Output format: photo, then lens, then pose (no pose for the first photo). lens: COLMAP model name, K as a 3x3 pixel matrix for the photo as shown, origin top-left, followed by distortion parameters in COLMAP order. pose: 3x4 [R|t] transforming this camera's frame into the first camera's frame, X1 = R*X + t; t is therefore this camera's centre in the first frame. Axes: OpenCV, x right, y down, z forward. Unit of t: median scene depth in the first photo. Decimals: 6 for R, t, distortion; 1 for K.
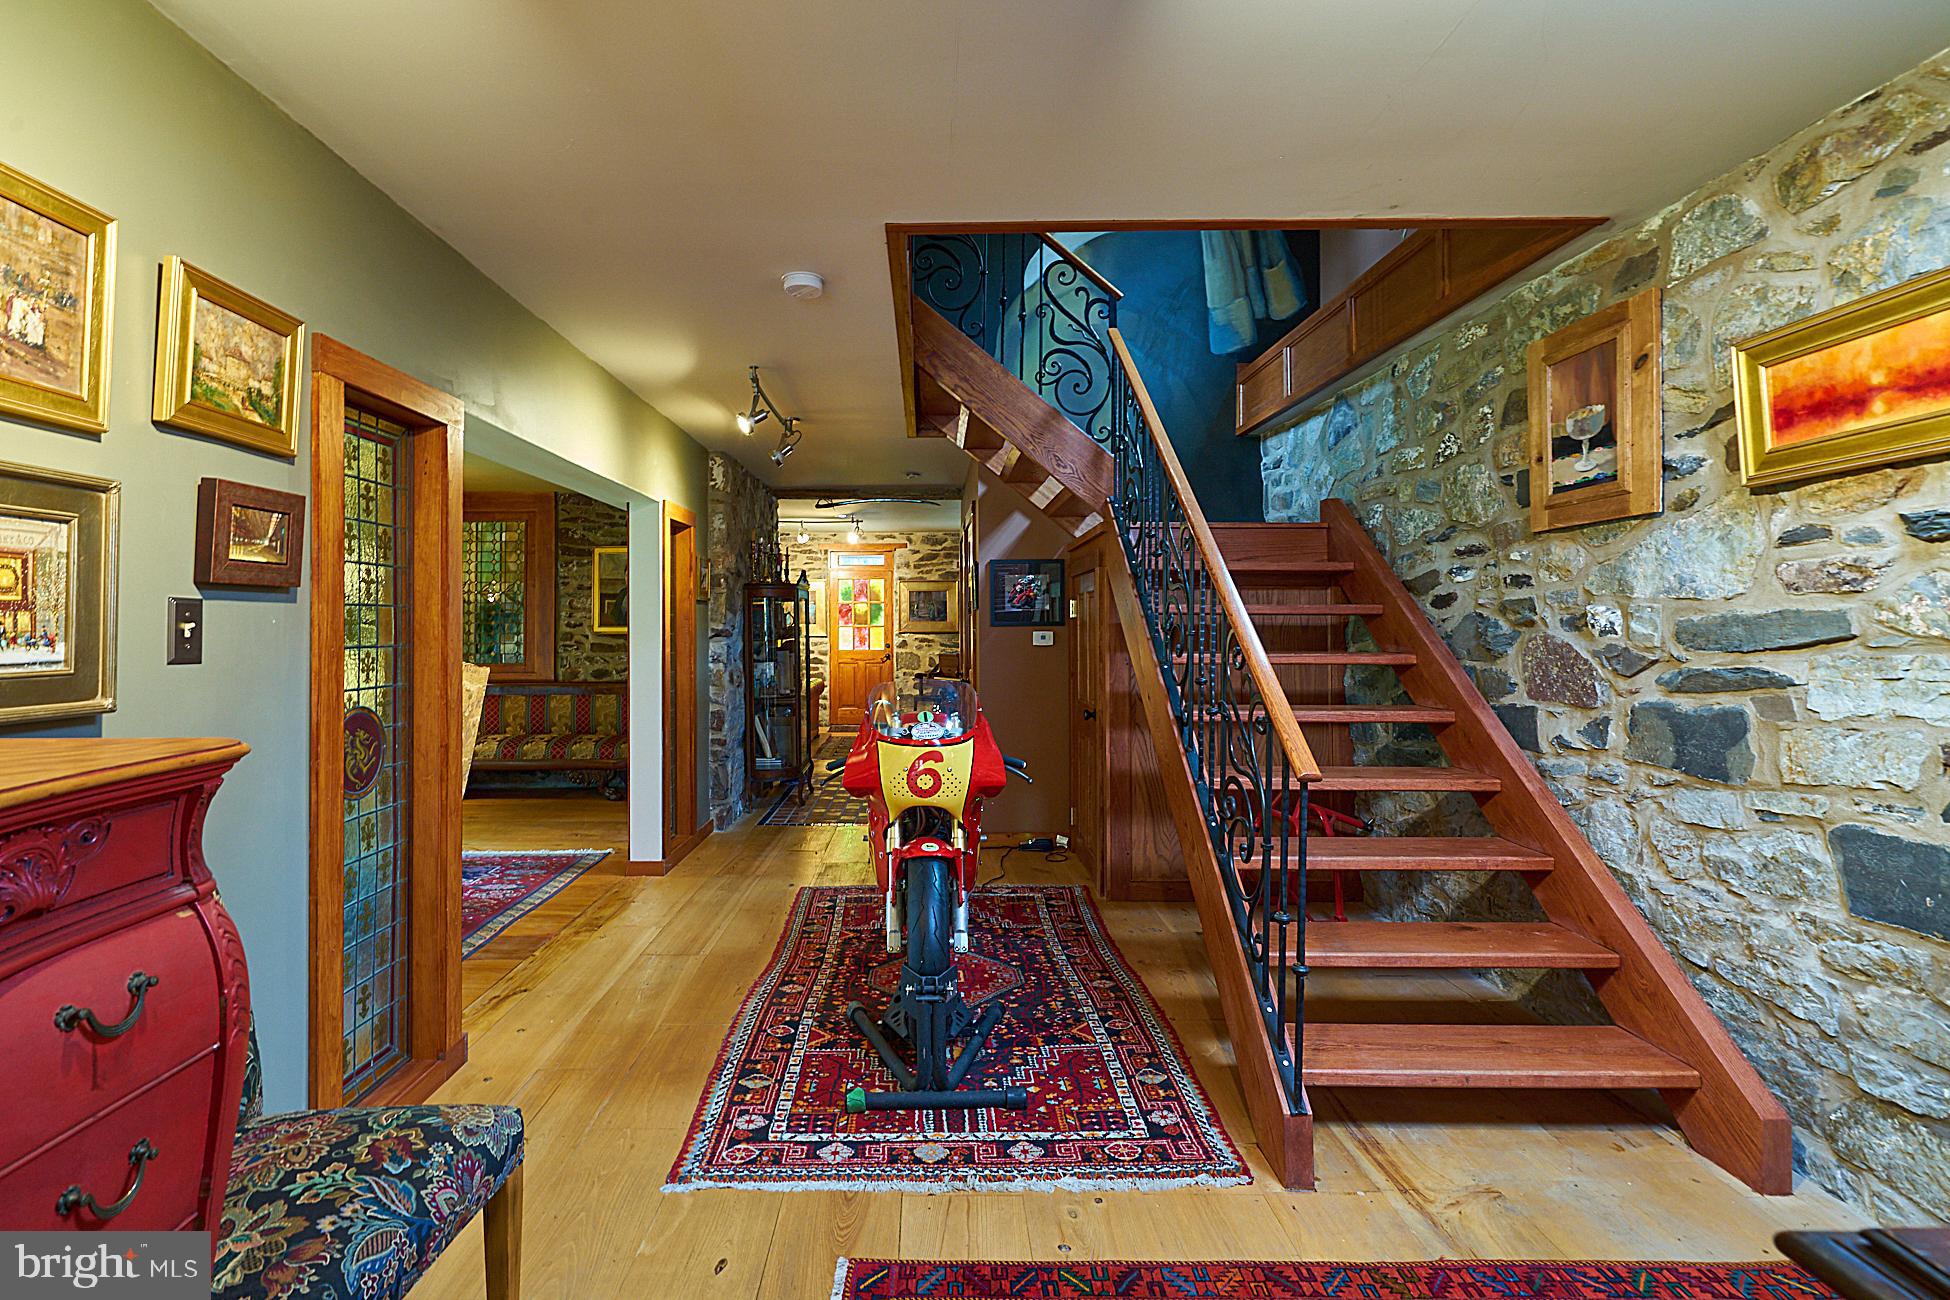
lens RADIAL K [[986.8, 0, 975.5], [0, 986.8, 614.1], [0, 0, 1]] dist [0.001051, 0.000089]
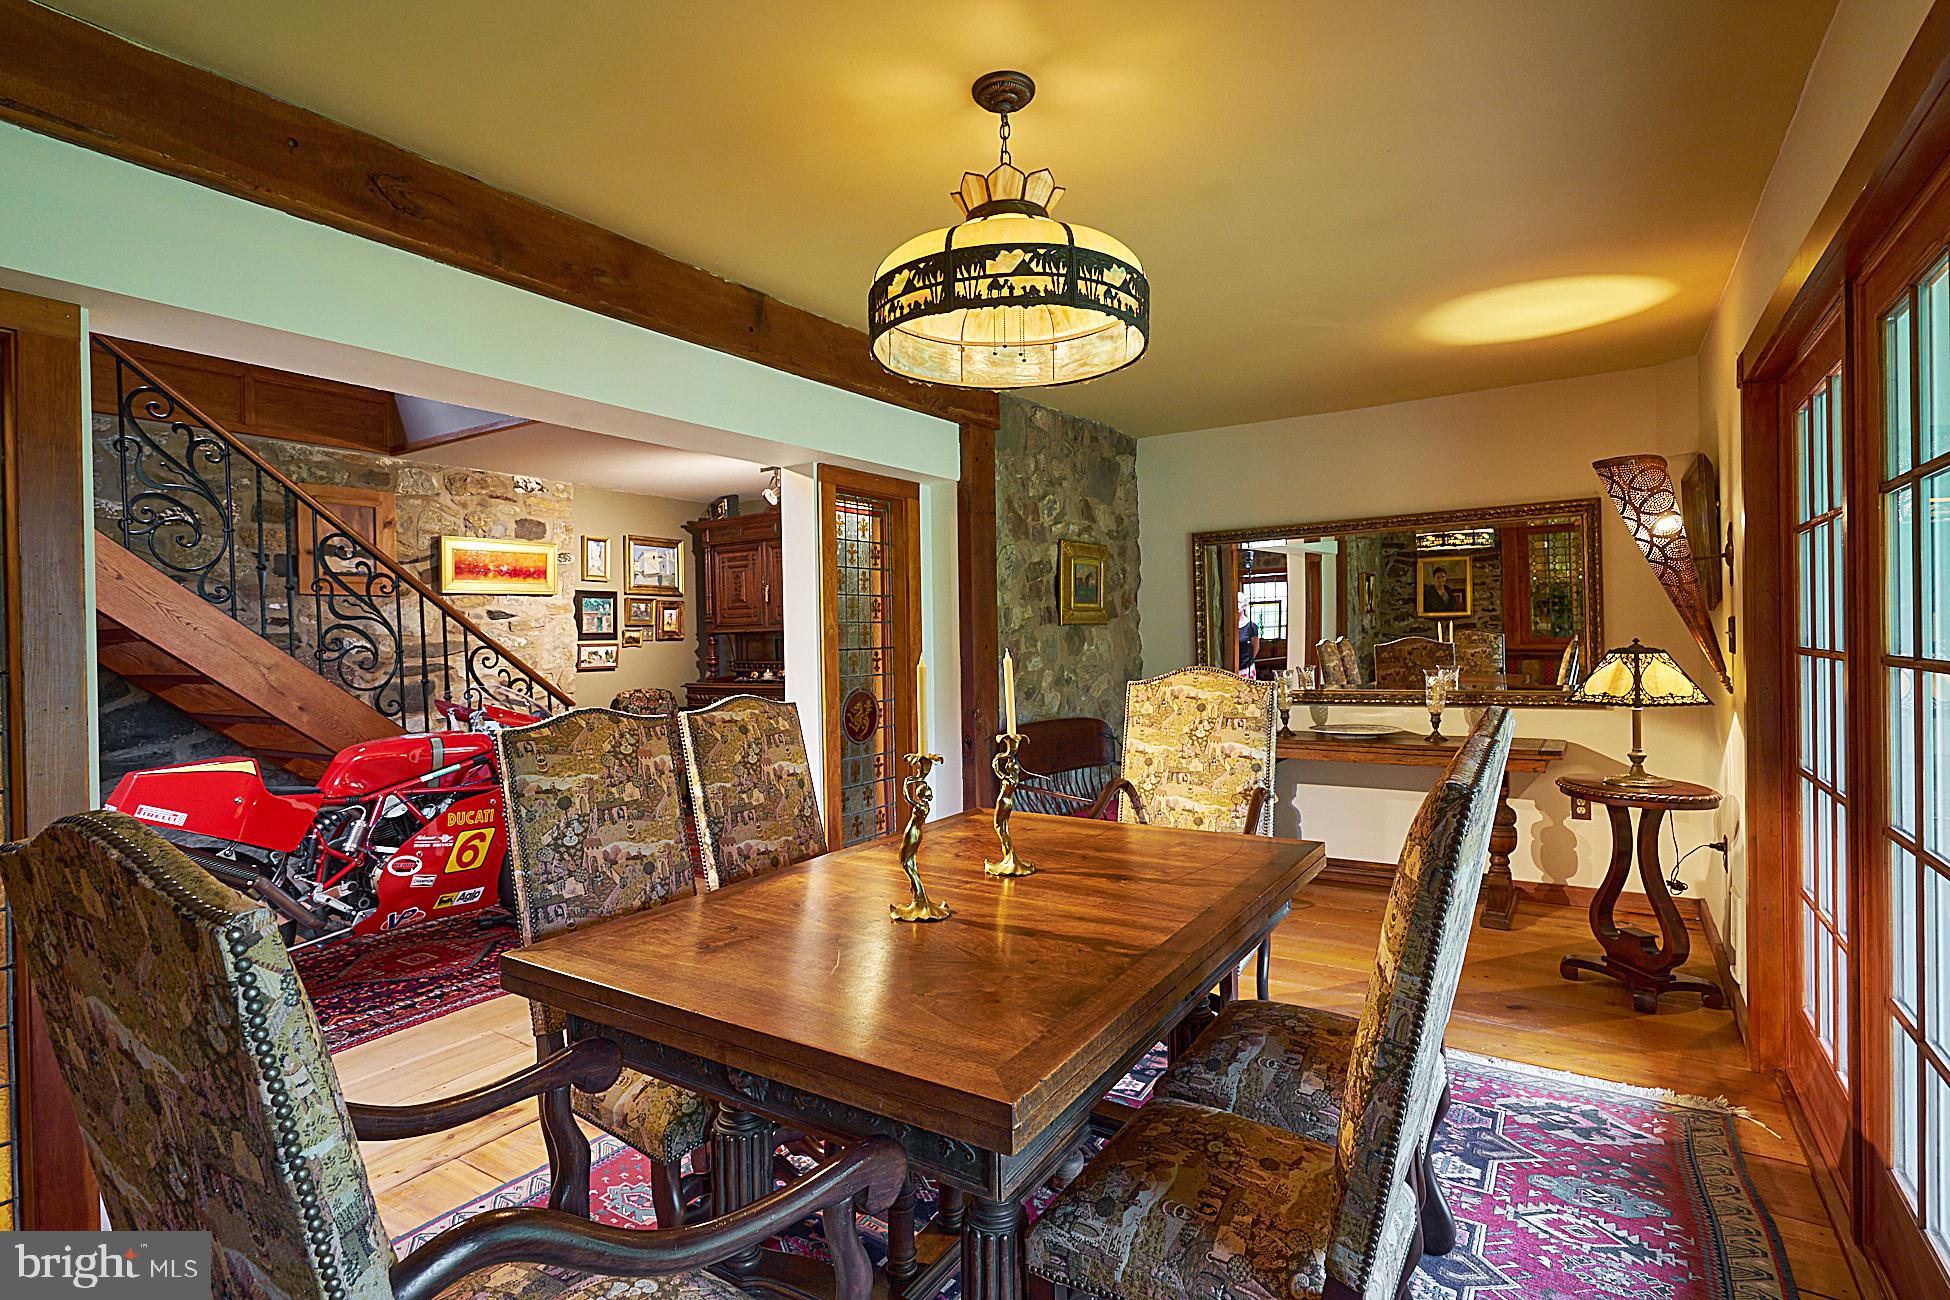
lens RADIAL K [[948.9, 0, 975.0], [0, 948.9, 650.0], [0, 0, 1]] dist [0.000053, 0.000001]
pose [[-0.842021, 0.009468, 0.539361, -1.178776], [0.013704, 0.999899, 0.003842, 0.021019], [-0.539270, 0.010626, -0.842066, 1.605896]]
